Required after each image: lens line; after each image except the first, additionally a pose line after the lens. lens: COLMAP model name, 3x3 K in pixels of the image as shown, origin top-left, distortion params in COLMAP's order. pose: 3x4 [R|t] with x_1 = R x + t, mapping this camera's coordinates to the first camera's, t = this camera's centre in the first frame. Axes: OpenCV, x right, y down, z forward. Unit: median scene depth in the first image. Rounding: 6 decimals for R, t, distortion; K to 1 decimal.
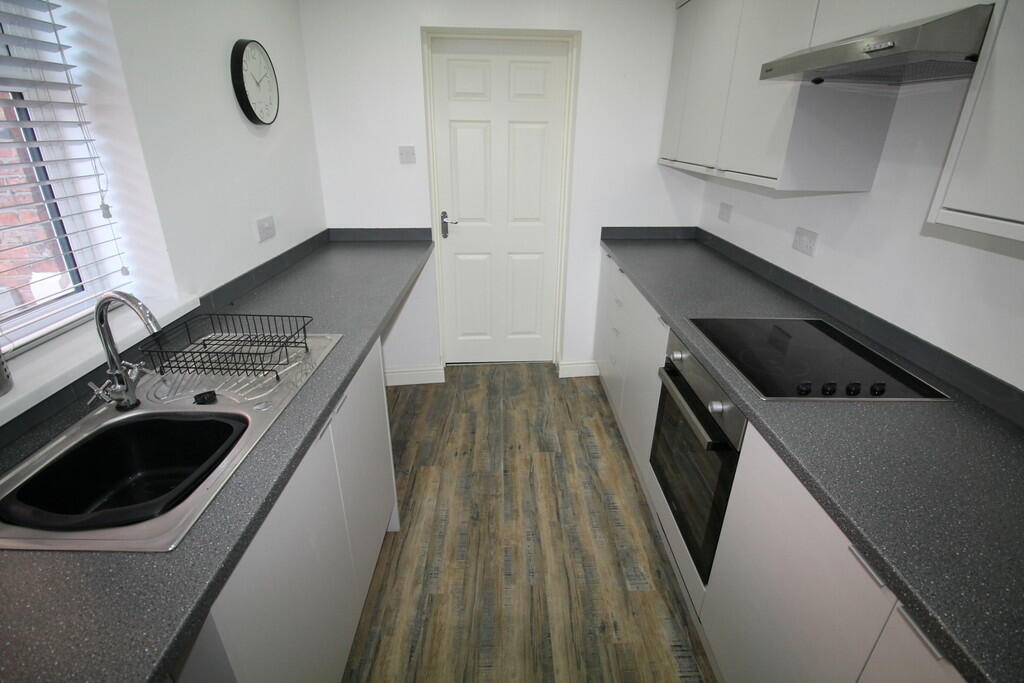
lens RADIAL K [[488.4, 0, 512.1], [0, 488.4, 341.0], [0, 0, 1]] dist [0.002480, 0.000144]
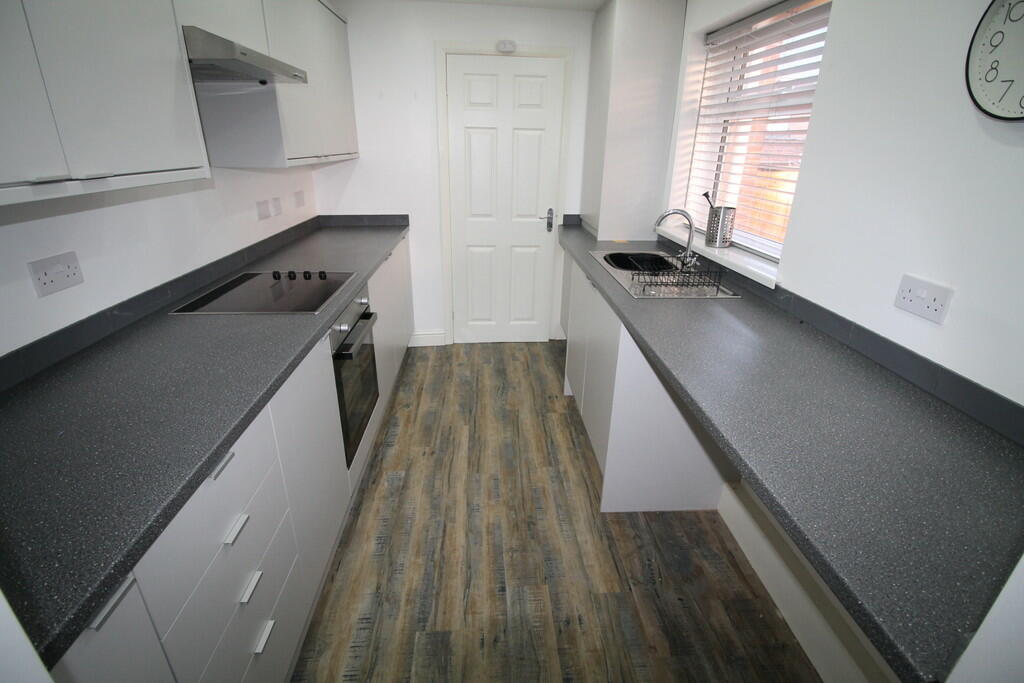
lens RADIAL K [[488.4, 0, 511.8], [0, 488.4, 341.9], [0, 0, 1]] dist [0.002480, 0.000144]
pose [[-0.998632, -0.011255, -0.051069, 0.017380], [-0.044246, 0.702404, 0.710402, -0.598790], [0.027875, 0.711690, -0.701941, 1.460069]]
